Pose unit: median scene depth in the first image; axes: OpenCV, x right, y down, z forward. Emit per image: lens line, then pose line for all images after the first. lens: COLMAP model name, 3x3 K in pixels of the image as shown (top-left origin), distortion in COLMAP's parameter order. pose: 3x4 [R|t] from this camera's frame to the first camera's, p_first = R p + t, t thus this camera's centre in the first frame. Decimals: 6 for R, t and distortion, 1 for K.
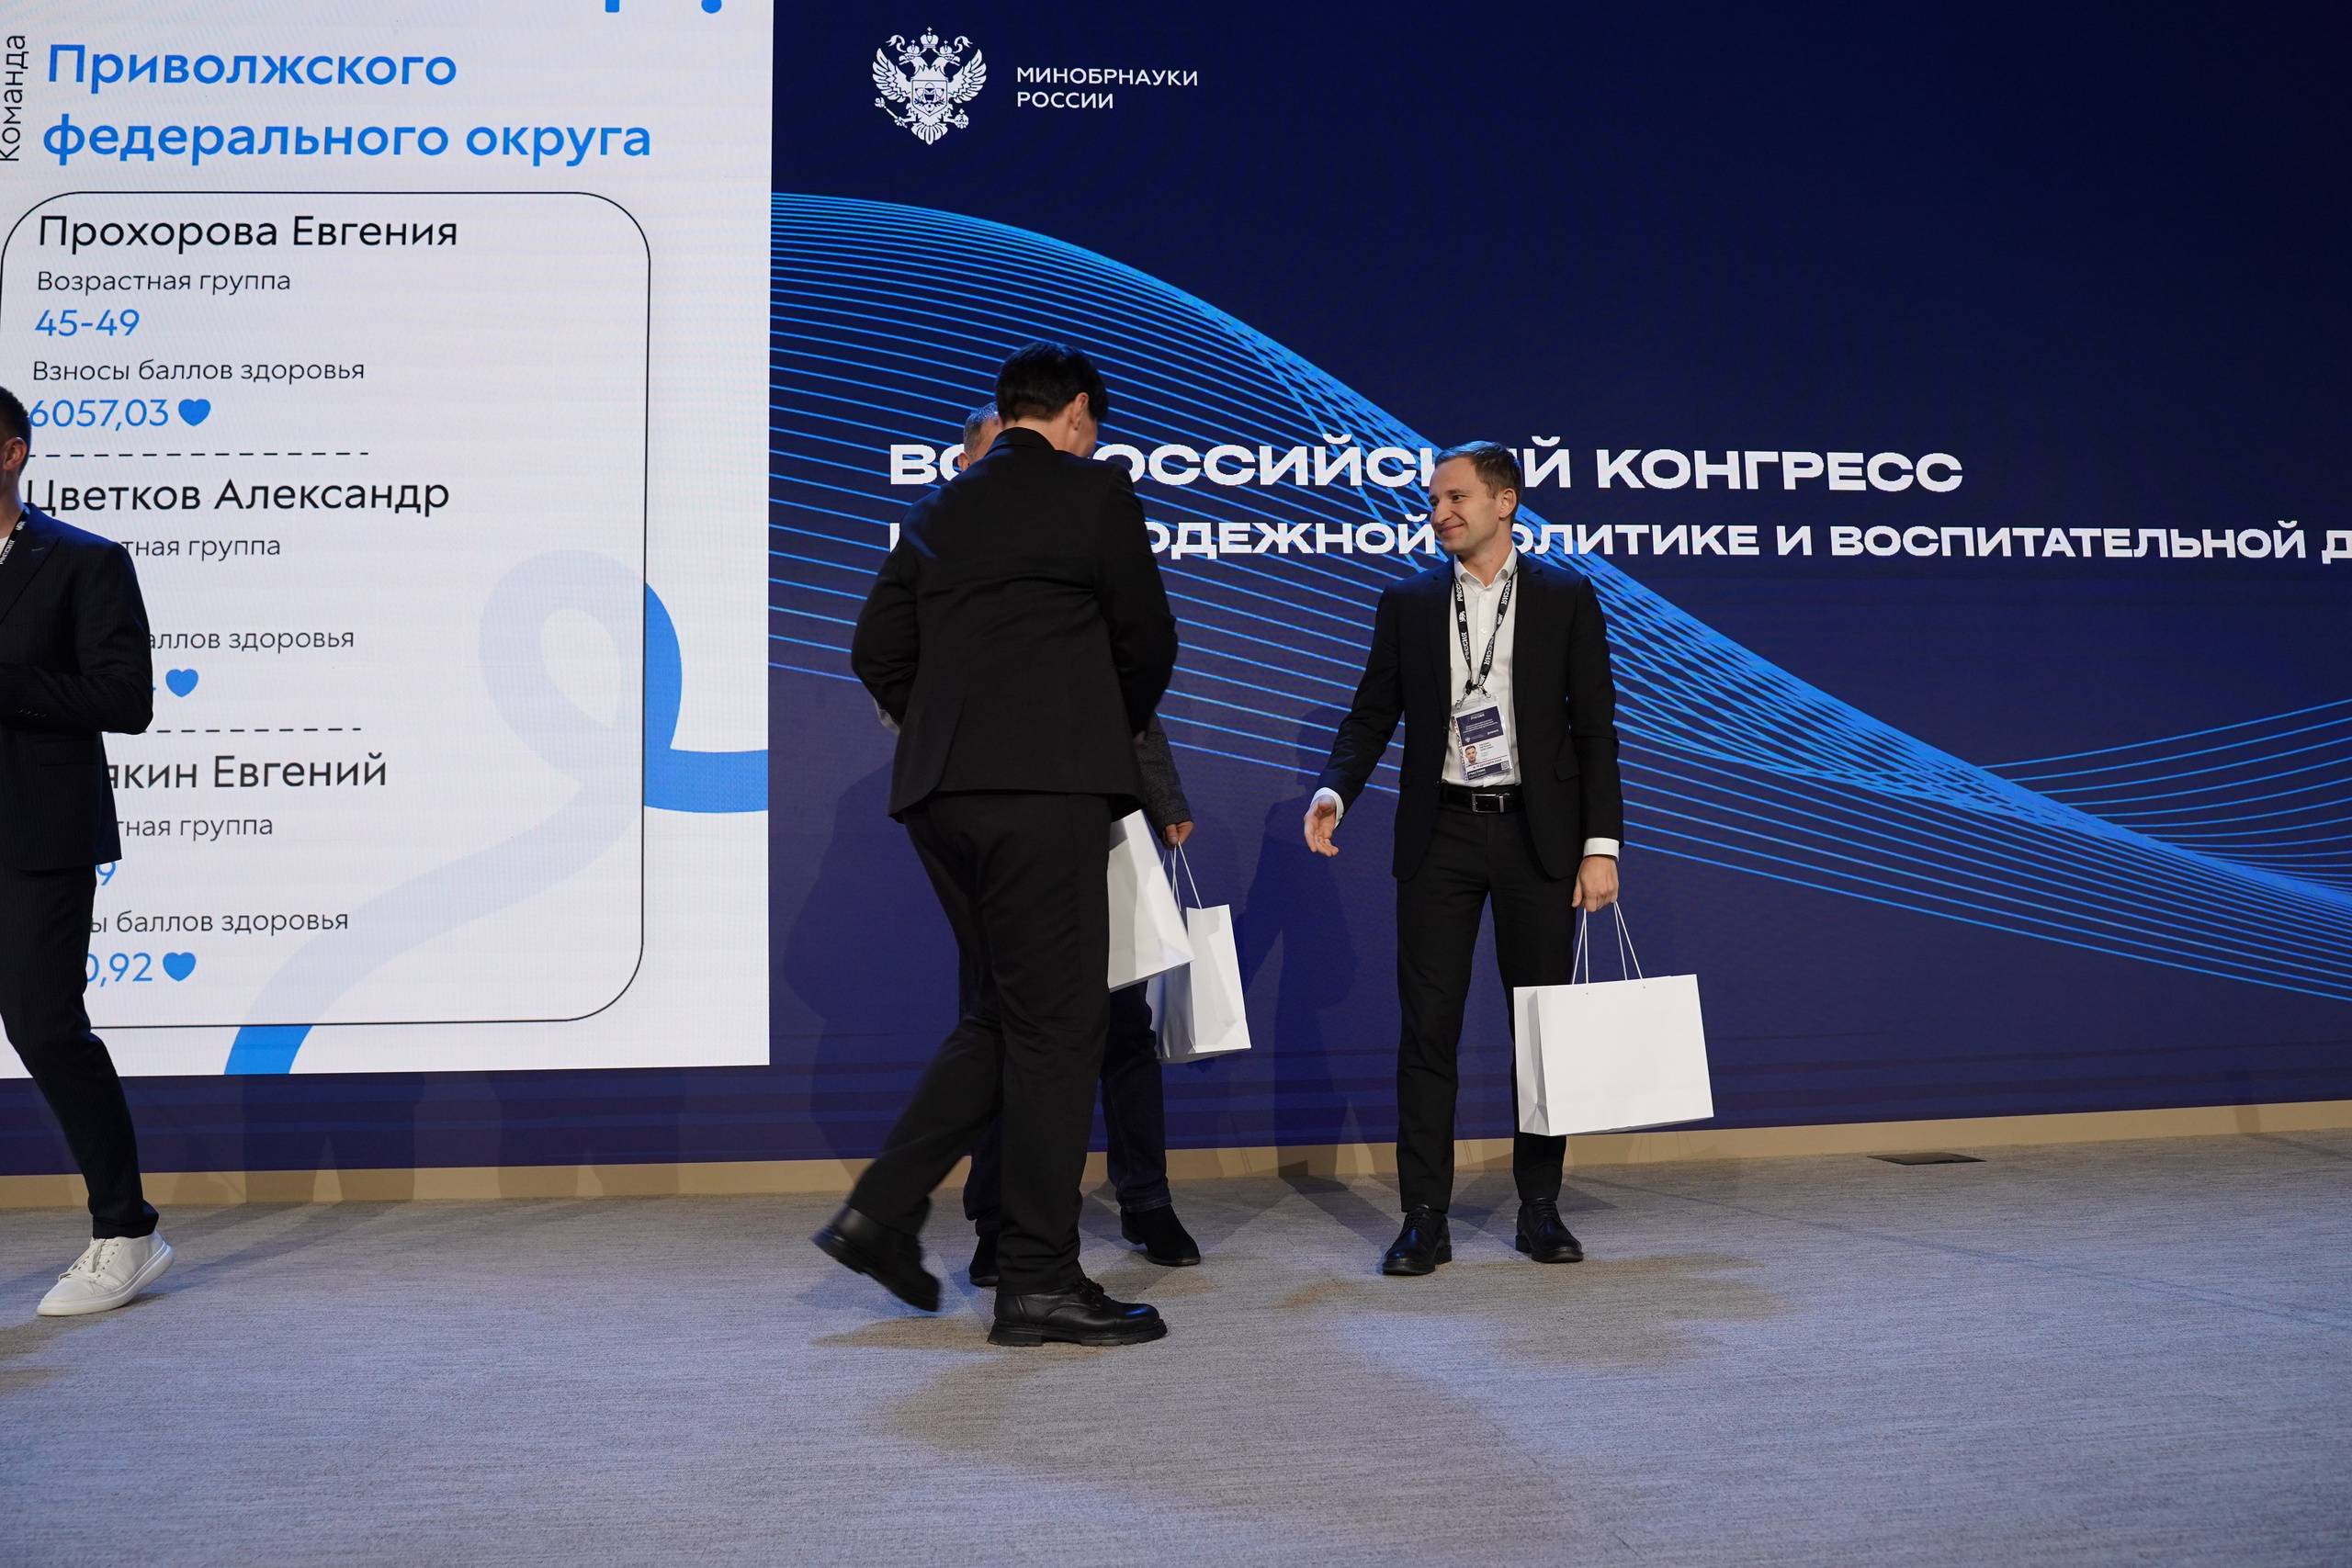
lens RADIAL K [[1892.9, 0, 1167.1], [0, 1892.9, 768.3], [0, 0, 1]] dist [-0.102280, 0.065388]
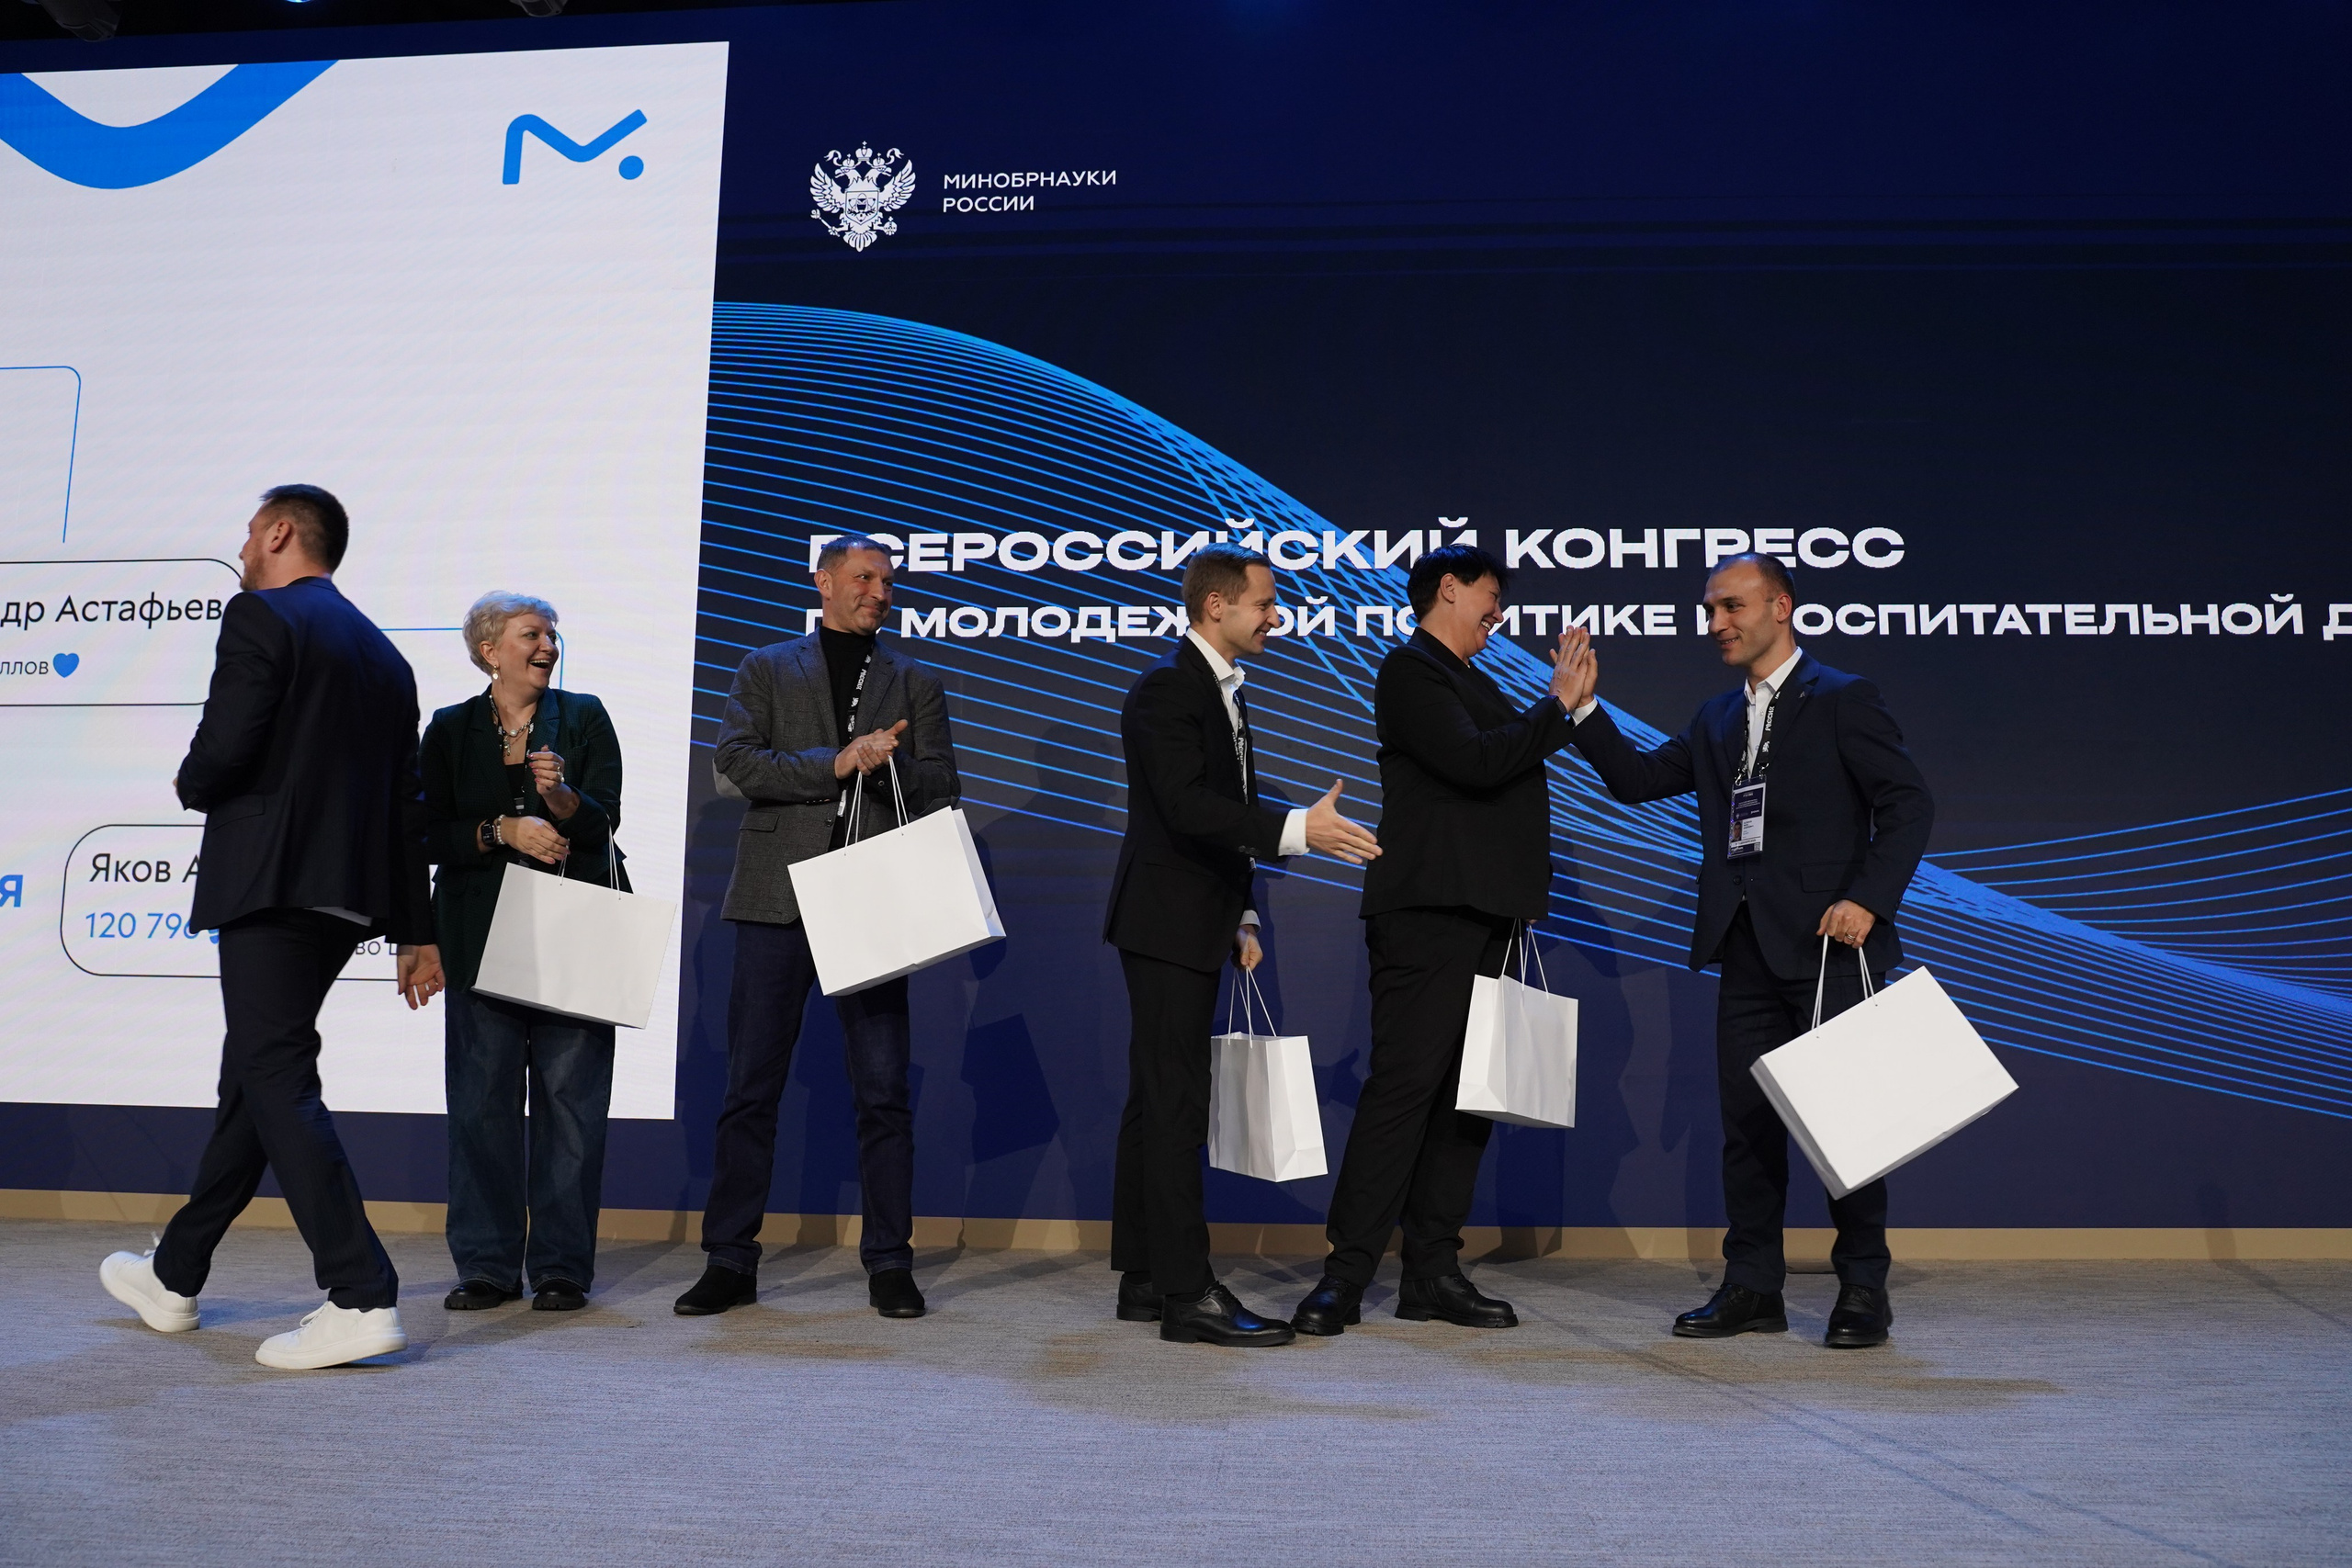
lens RADIAL K [[1892.9, 0, 1162.1], [0, 1892.9, 770.2], [0, 0, 1]] dist [-0.102280, 0.065388]
pose [[0.985404, 0.008101, -0.170038, 0.219909], [-0.014832, 0.999154, -0.038352, -0.002401], [0.169583, 0.040314, 0.984691, -0.002548]]
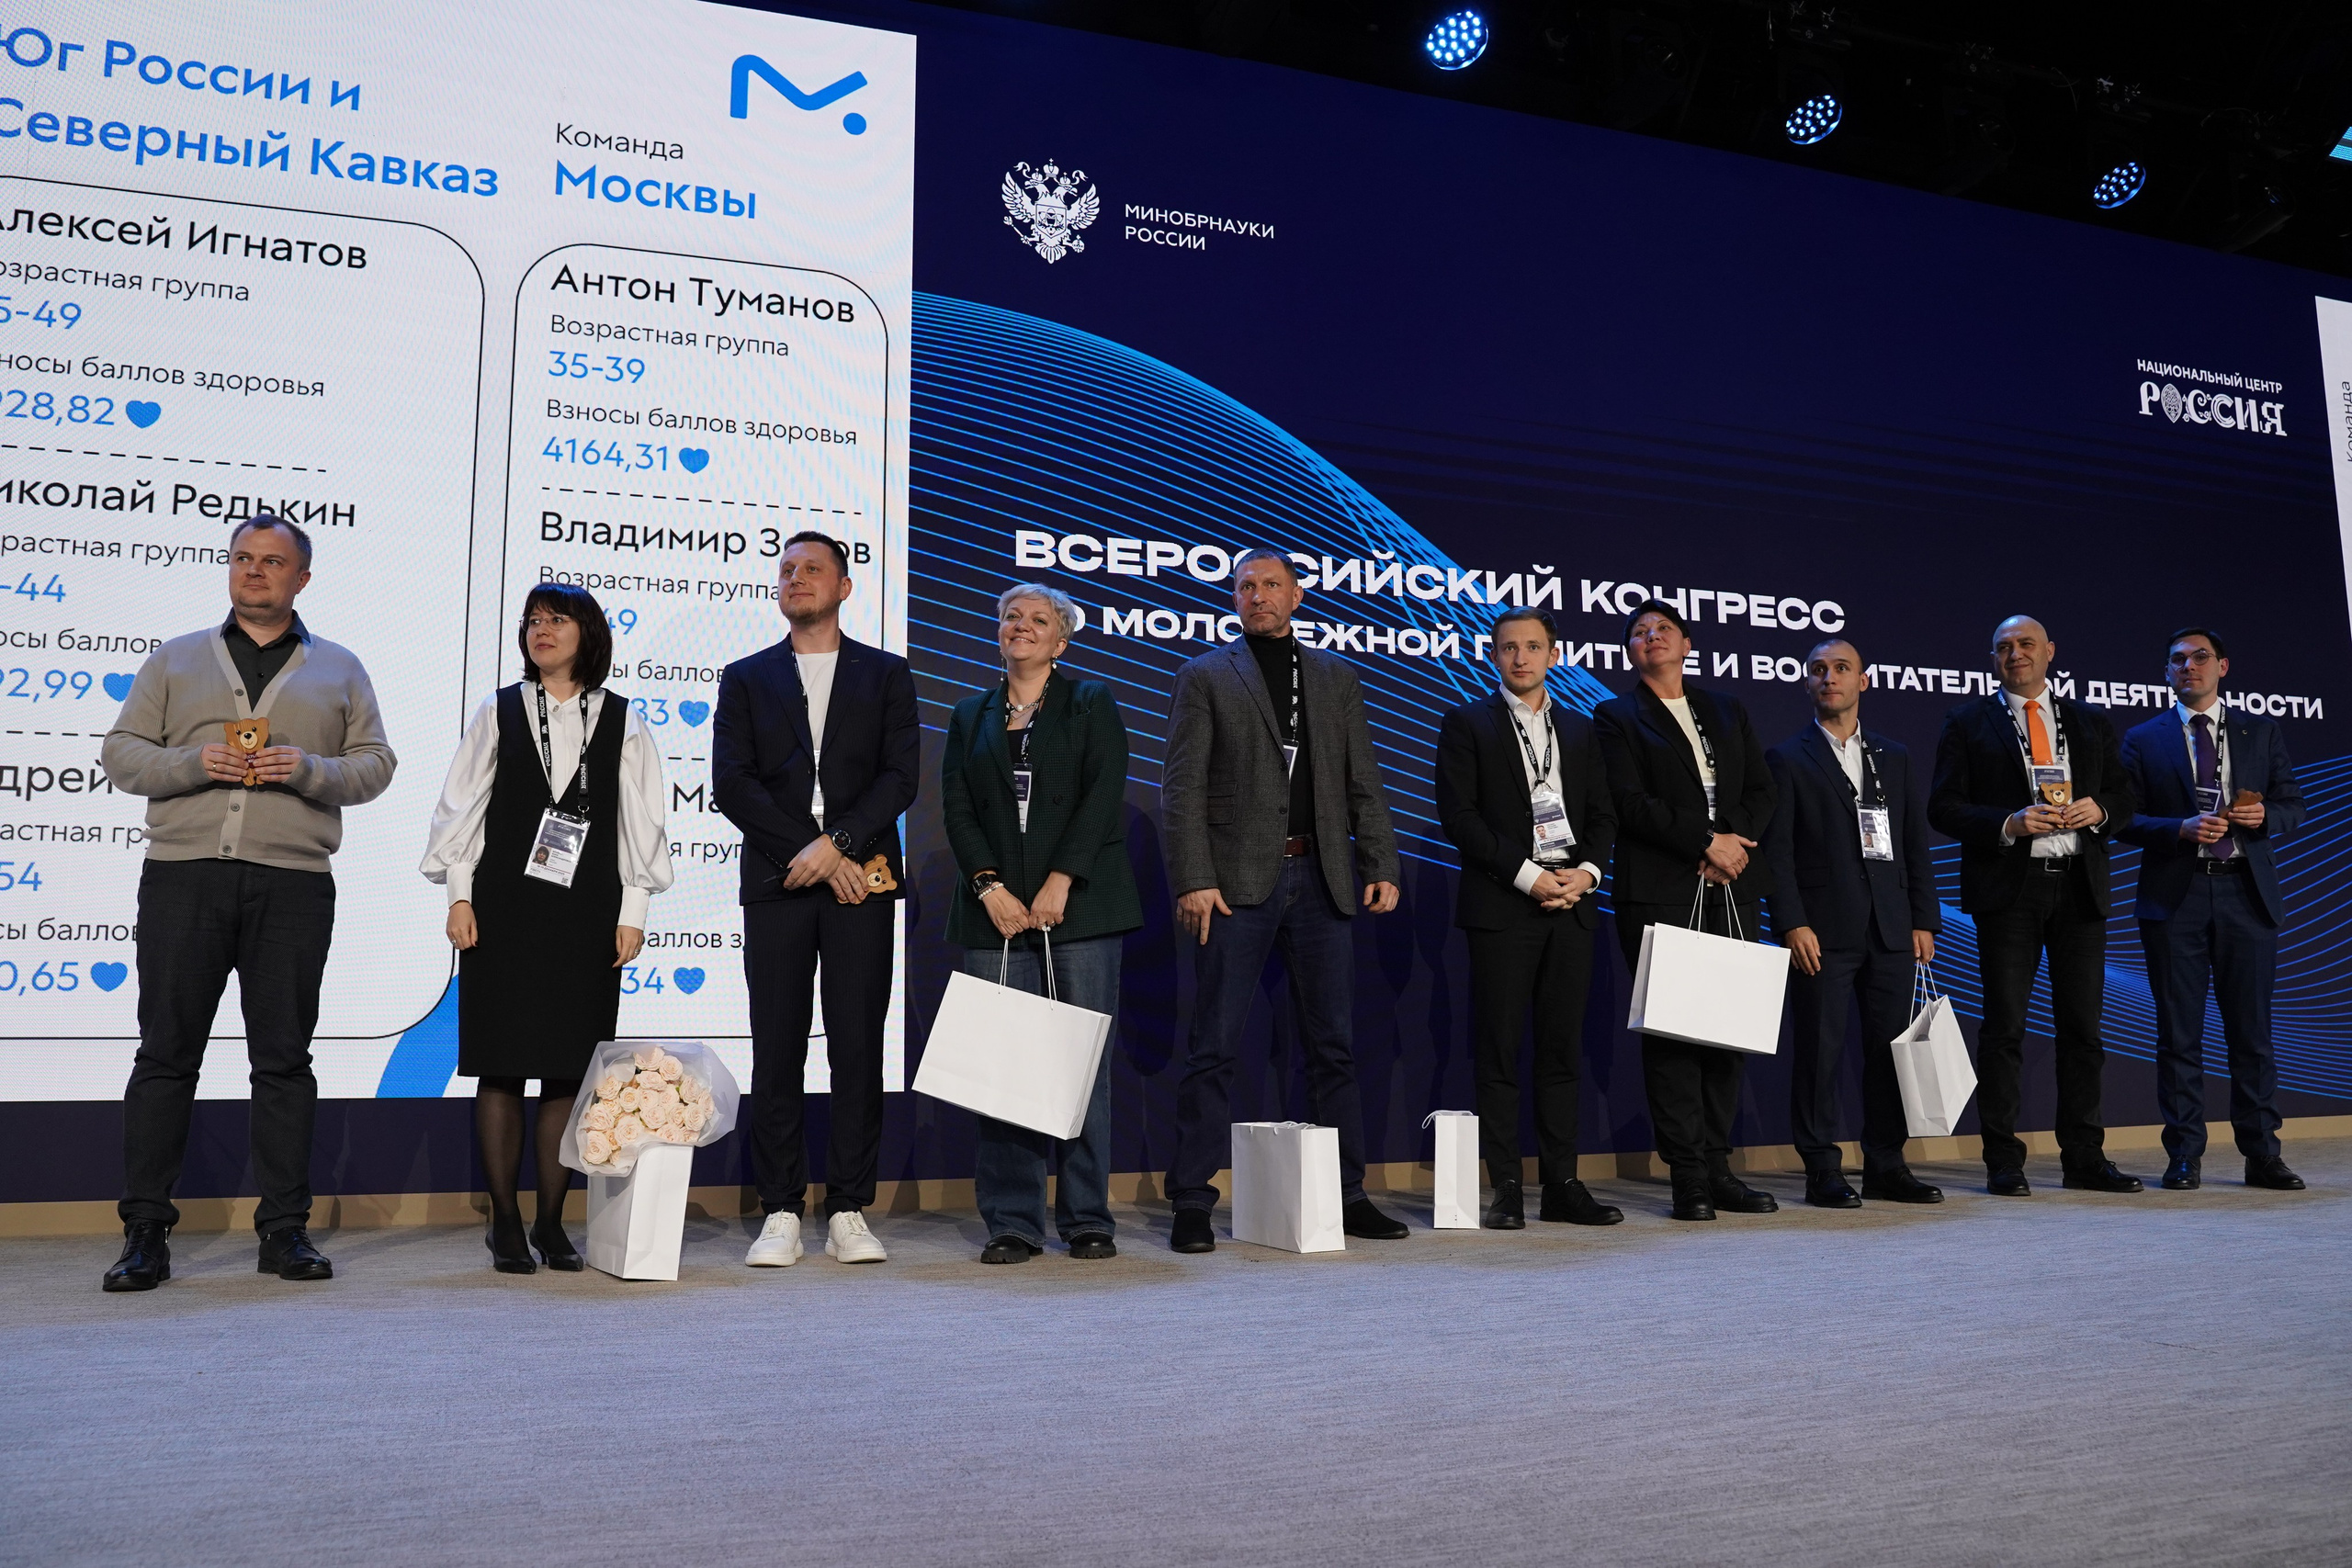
lens RADIAL K [[1892.9, 0, 1172.4], [0, 1892.9, 780.4], [0, 0, 1]] dist [-0.102280, 0.065388]
pose [[0.967163, 0.045911, 0.249974, -0.316620], [-0.037425, 0.998554, -0.038599, 0.013996], [-0.251385, 0.027976, 0.967483, -0.090092]]
